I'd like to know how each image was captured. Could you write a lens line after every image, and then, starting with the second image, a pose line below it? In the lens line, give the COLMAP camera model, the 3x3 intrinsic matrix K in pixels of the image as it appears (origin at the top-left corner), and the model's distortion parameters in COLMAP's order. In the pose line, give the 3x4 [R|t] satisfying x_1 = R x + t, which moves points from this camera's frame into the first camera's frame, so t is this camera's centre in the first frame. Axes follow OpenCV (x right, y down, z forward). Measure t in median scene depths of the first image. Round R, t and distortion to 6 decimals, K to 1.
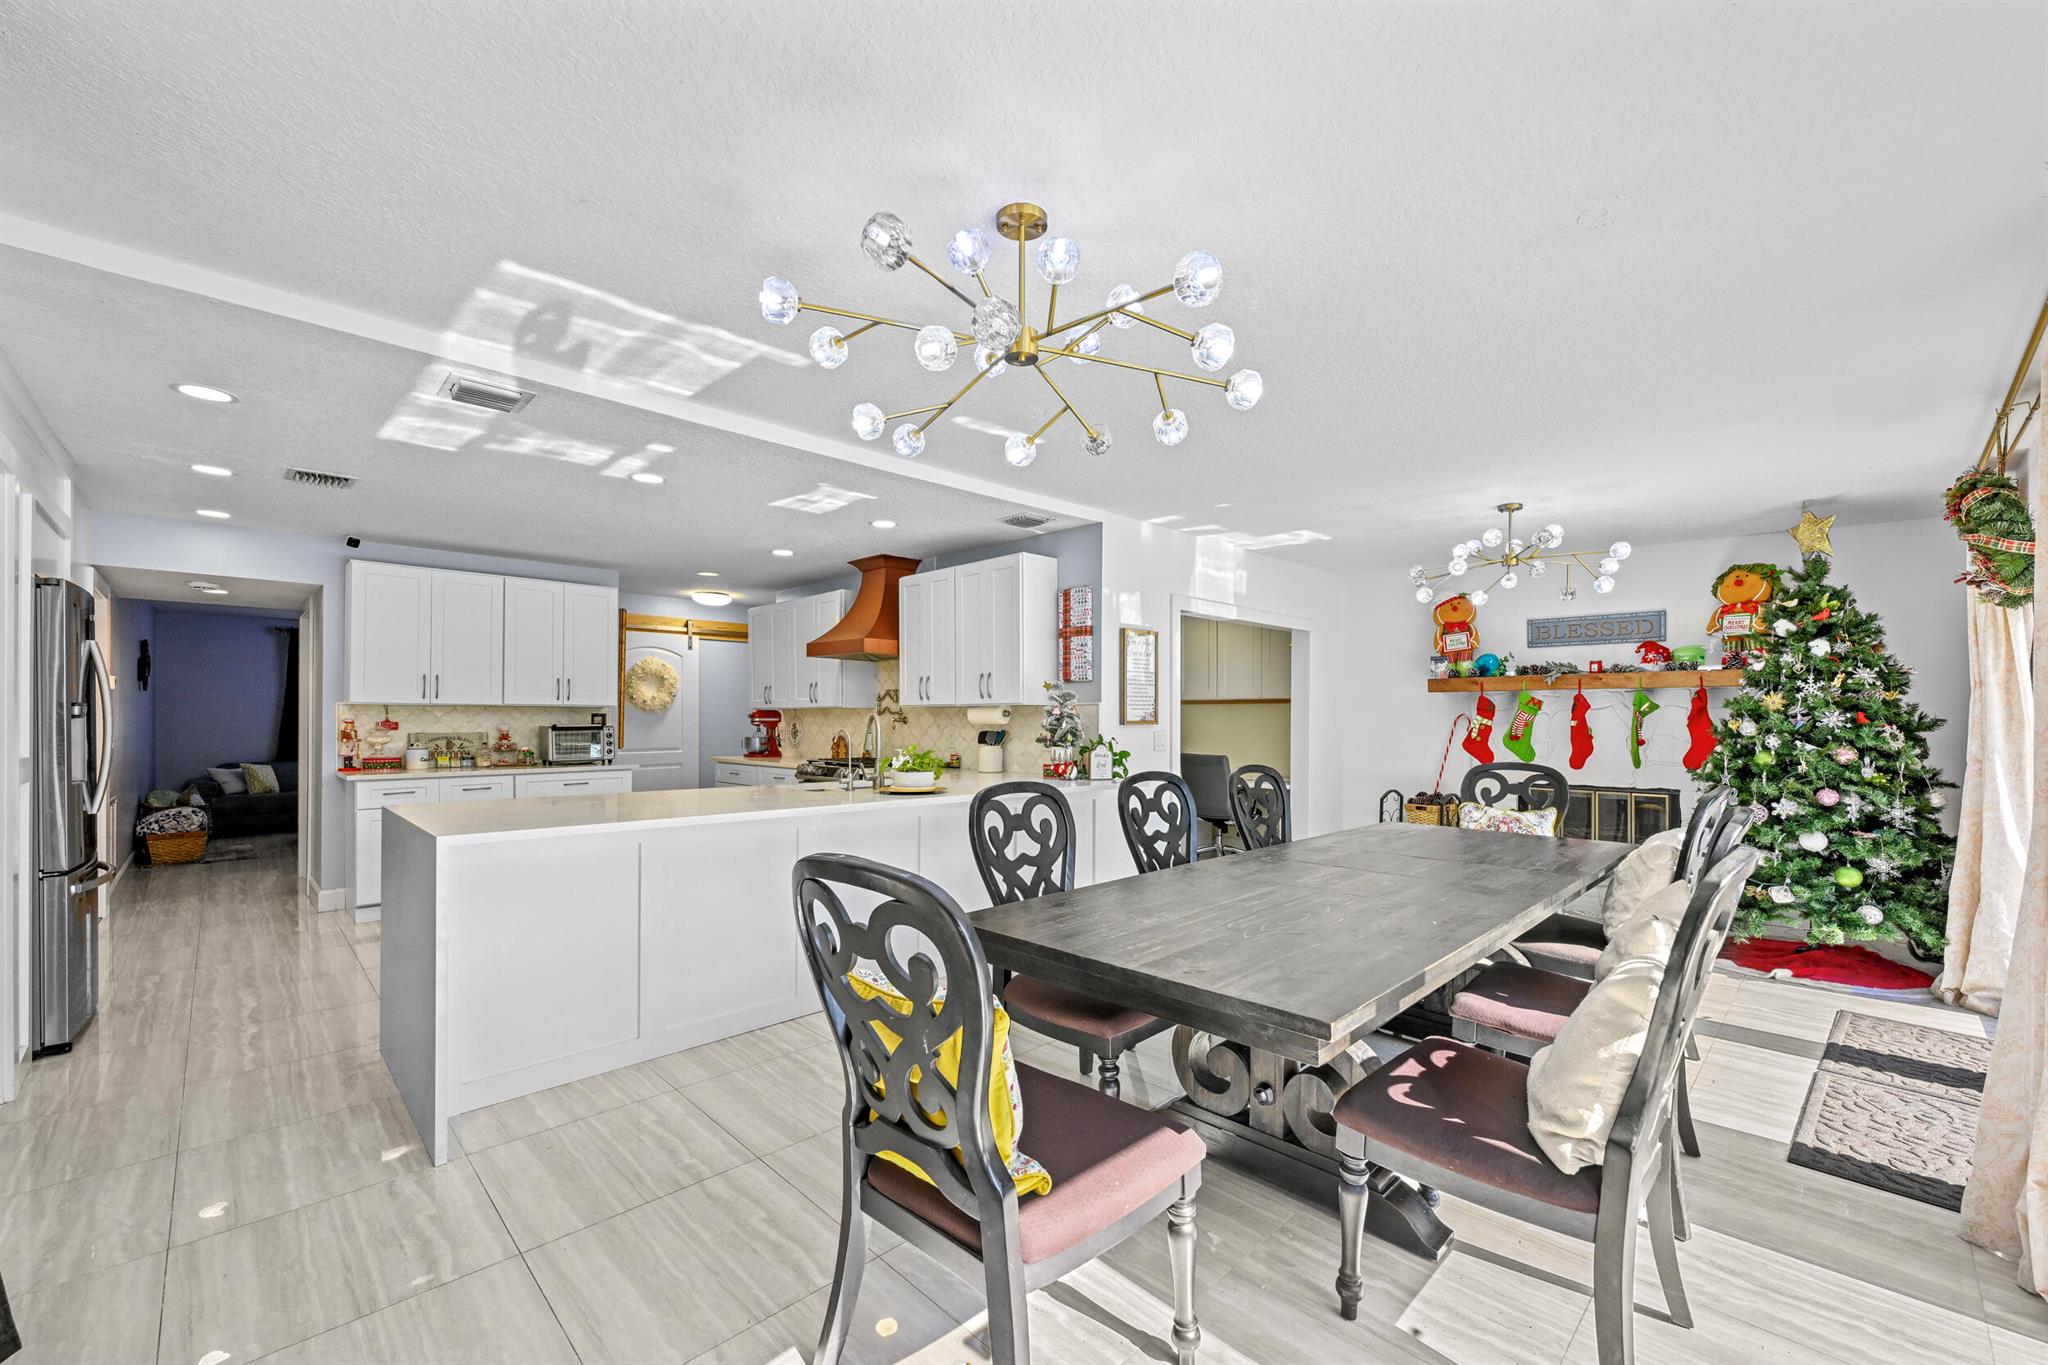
lens RADIAL K [[821.1, 0, 1023.2], [0, 821.1, 721.6], [0, 0, 1]] dist [-0.006198, -0.000125]
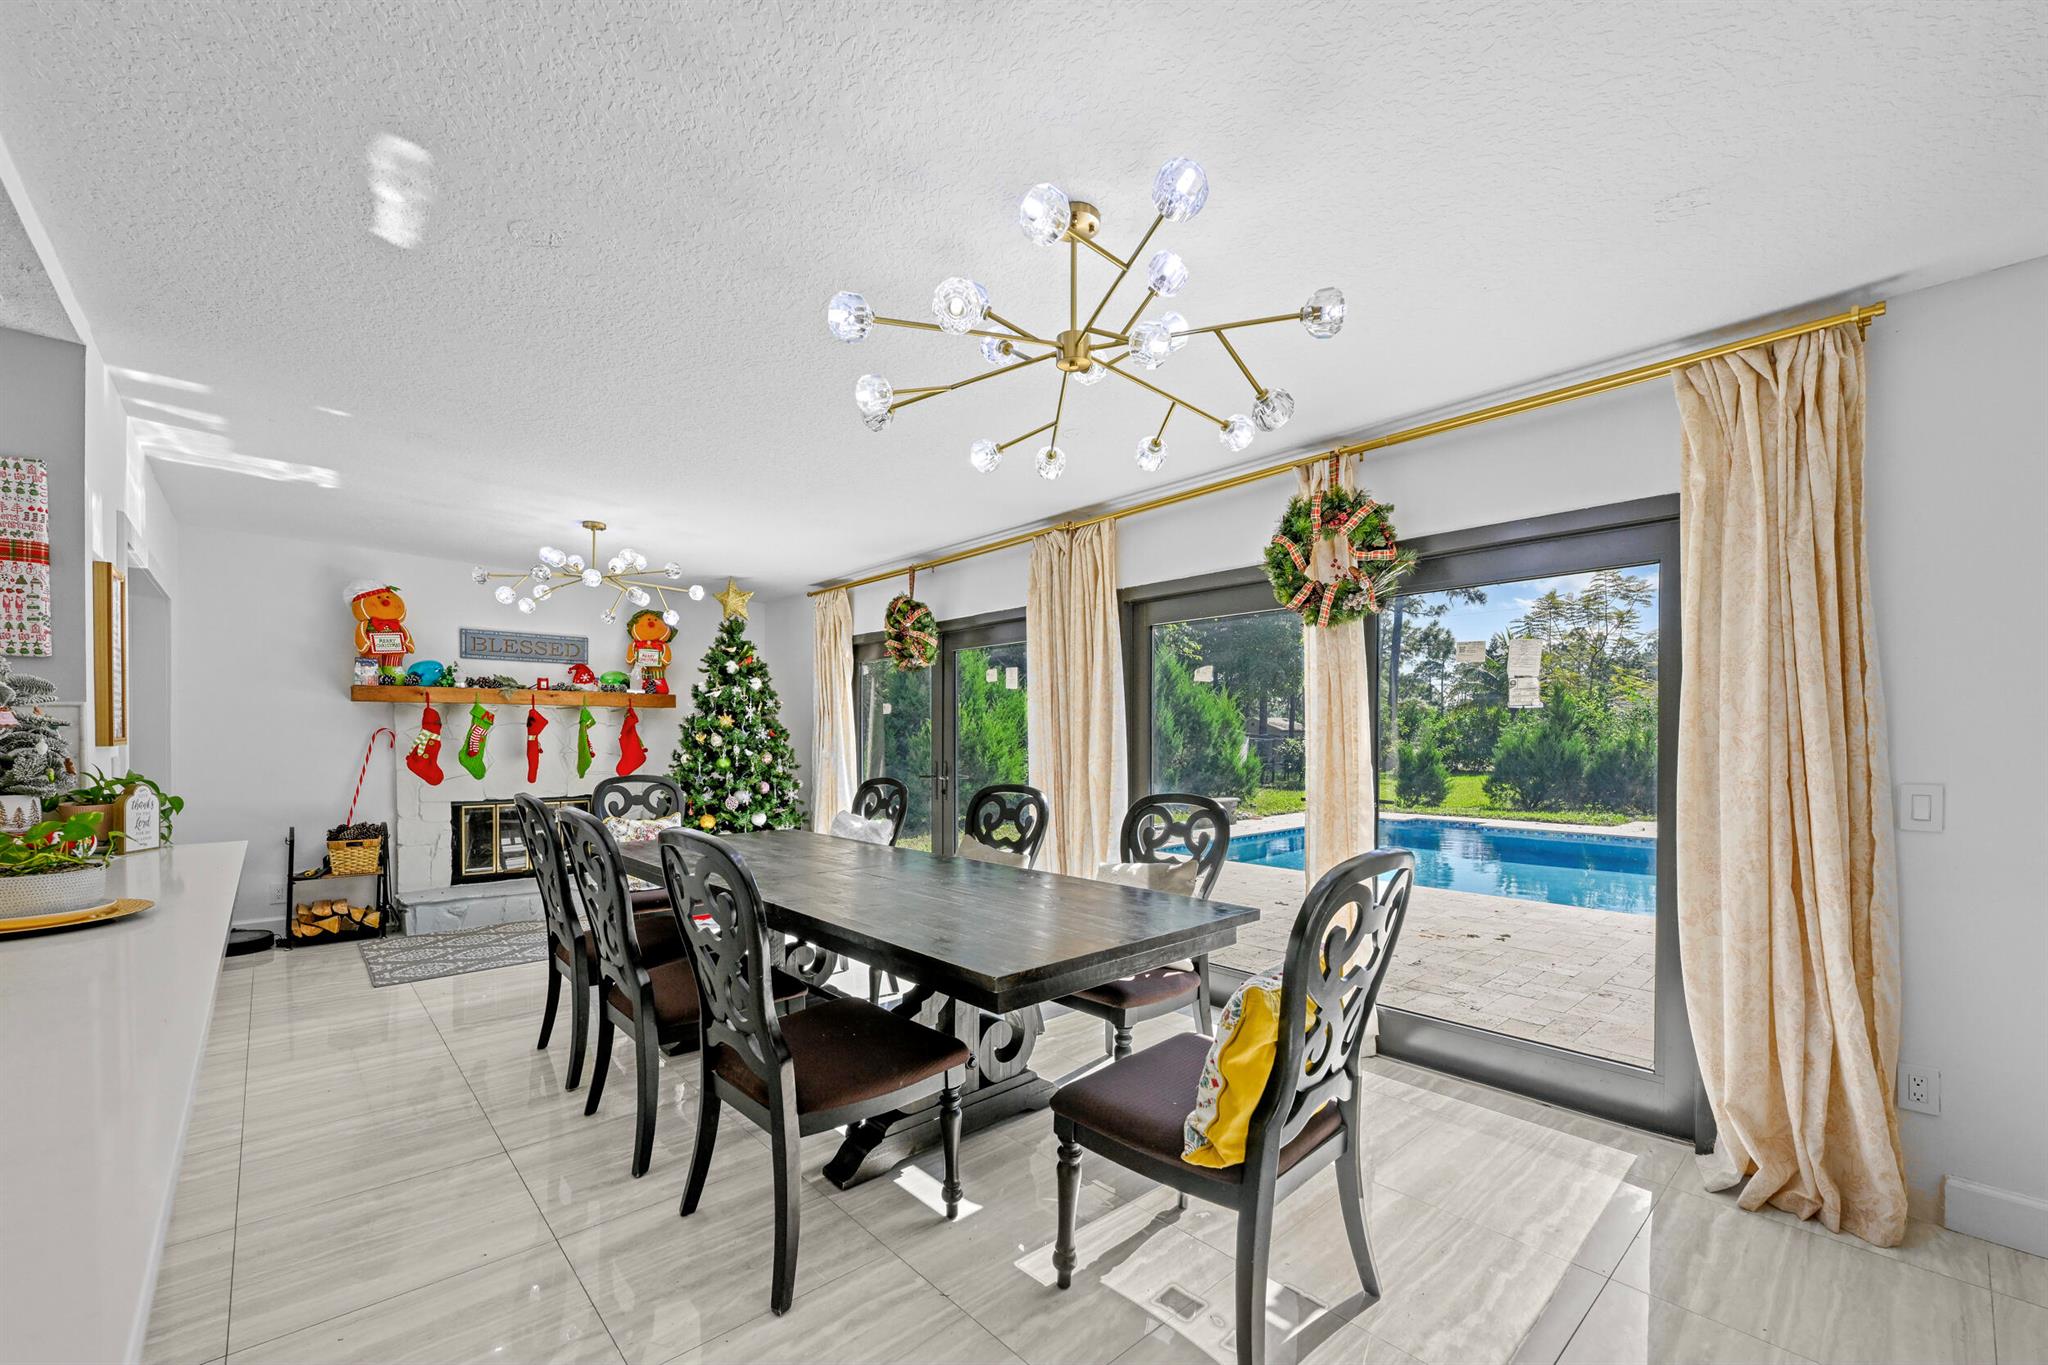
lens RADIAL K [[838.6, 0, 1017.4], [0, 838.6, 749.8], [0, 0, 1]] dist [-0.000923, -0.000109]
pose [[0.040542, -0.020056, 0.998977, -0.381011], [0.004325, 0.999793, 0.019897, -0.001549], [-0.999168, 0.003514, 0.040620, 0.385557]]
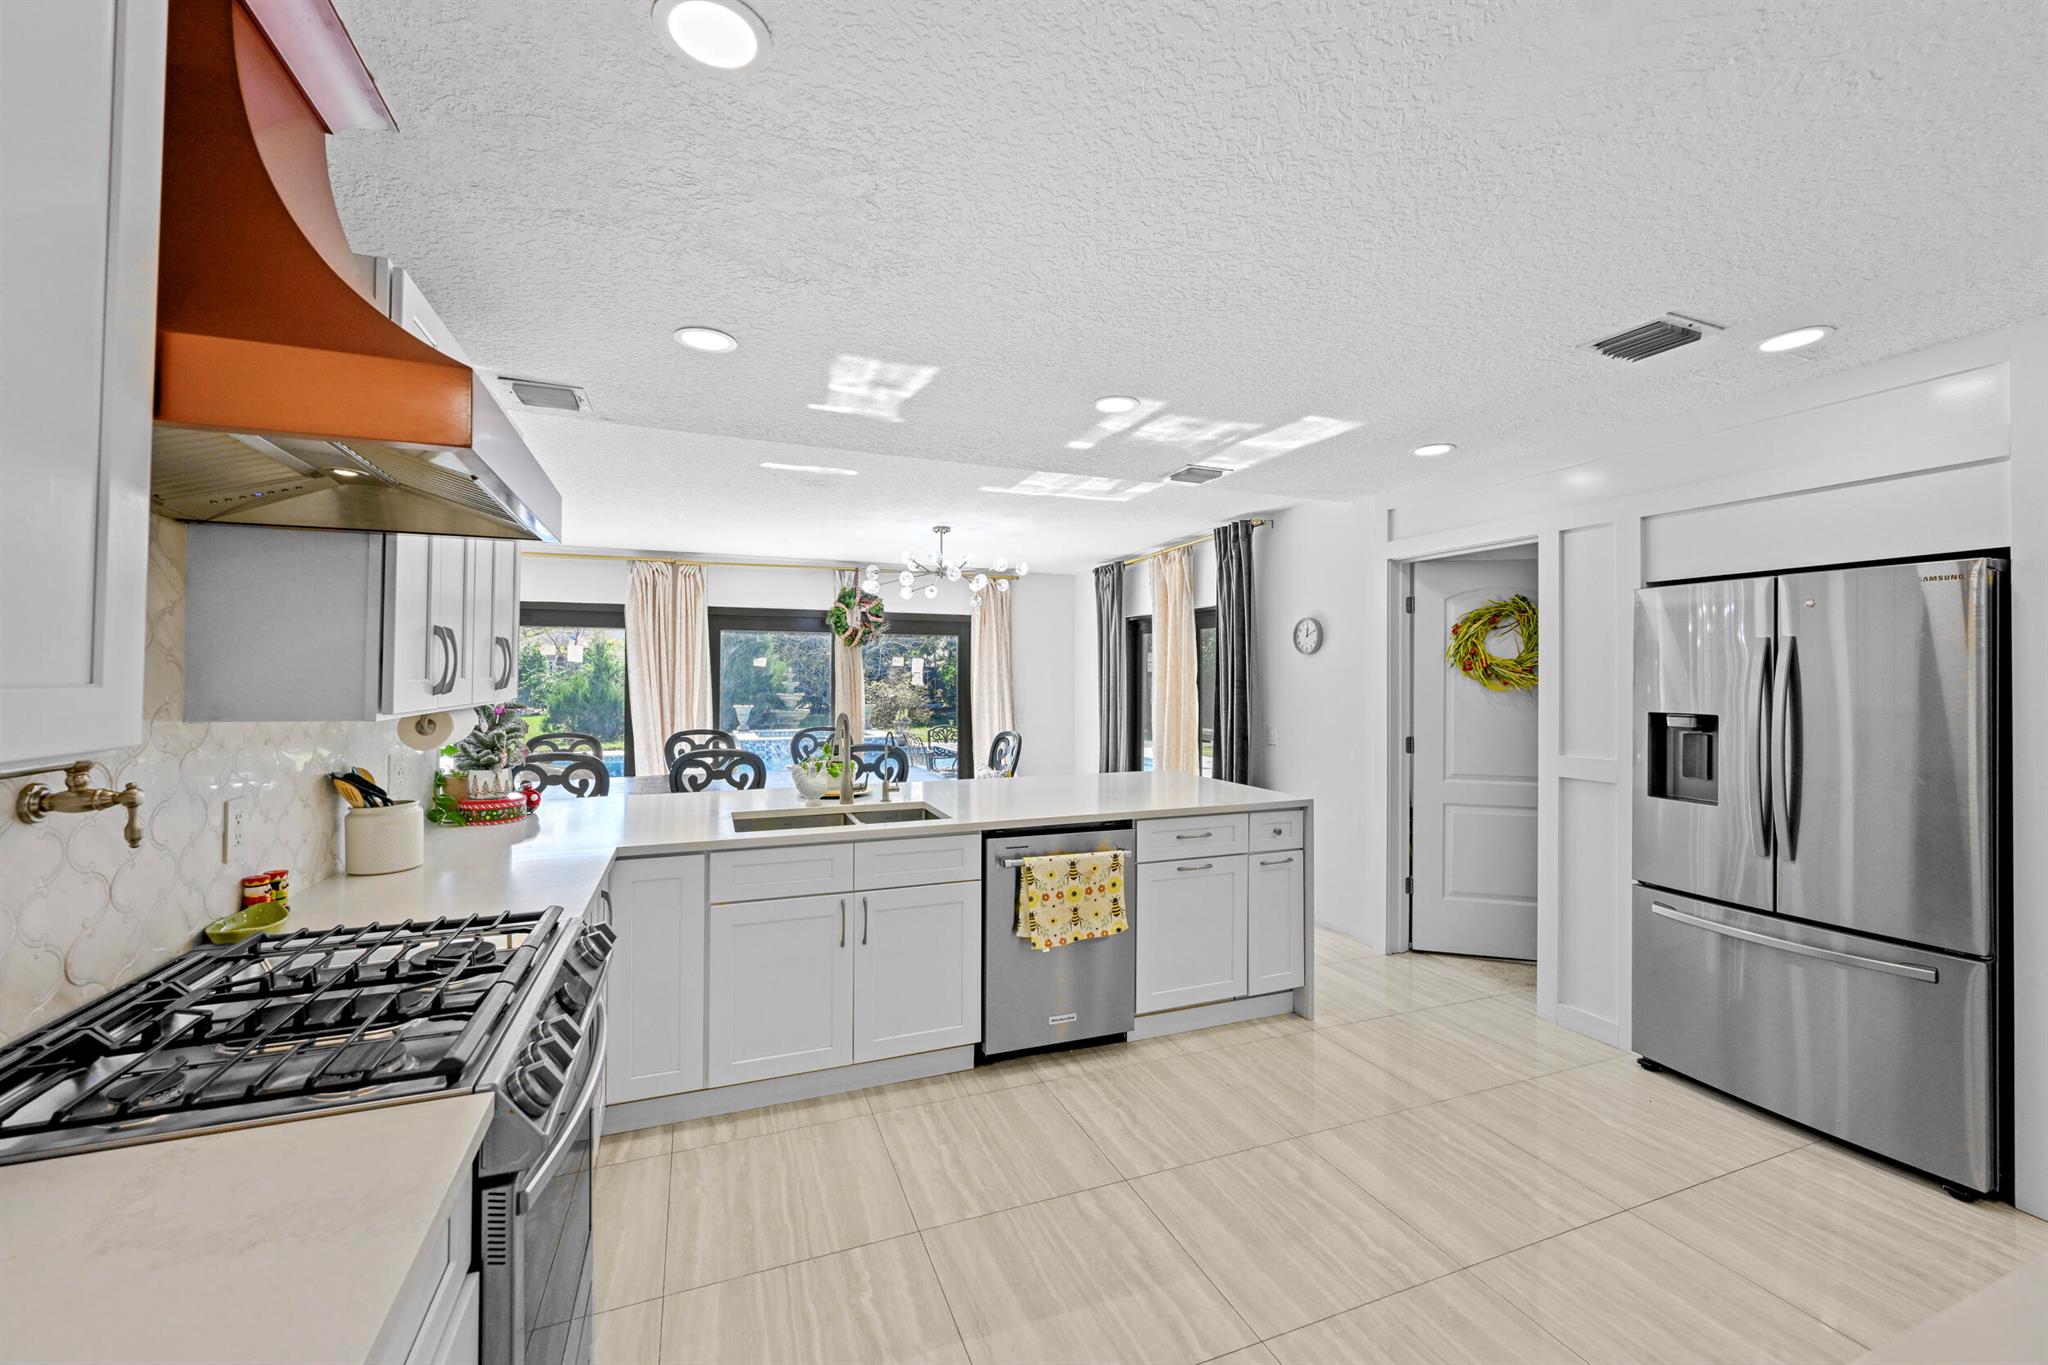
lens RADIAL K [[813.3, 0, 1022.1], [0, 813.3, 675.9], [0, 0, 1]] dist [0.000608, -0.000044]
pose [[-0.922223, -0.005109, 0.386624, -0.518524], [-0.003983, 0.999985, 0.003712, -0.040409], [-0.386638, 0.001884, -0.922230, 1.324148]]
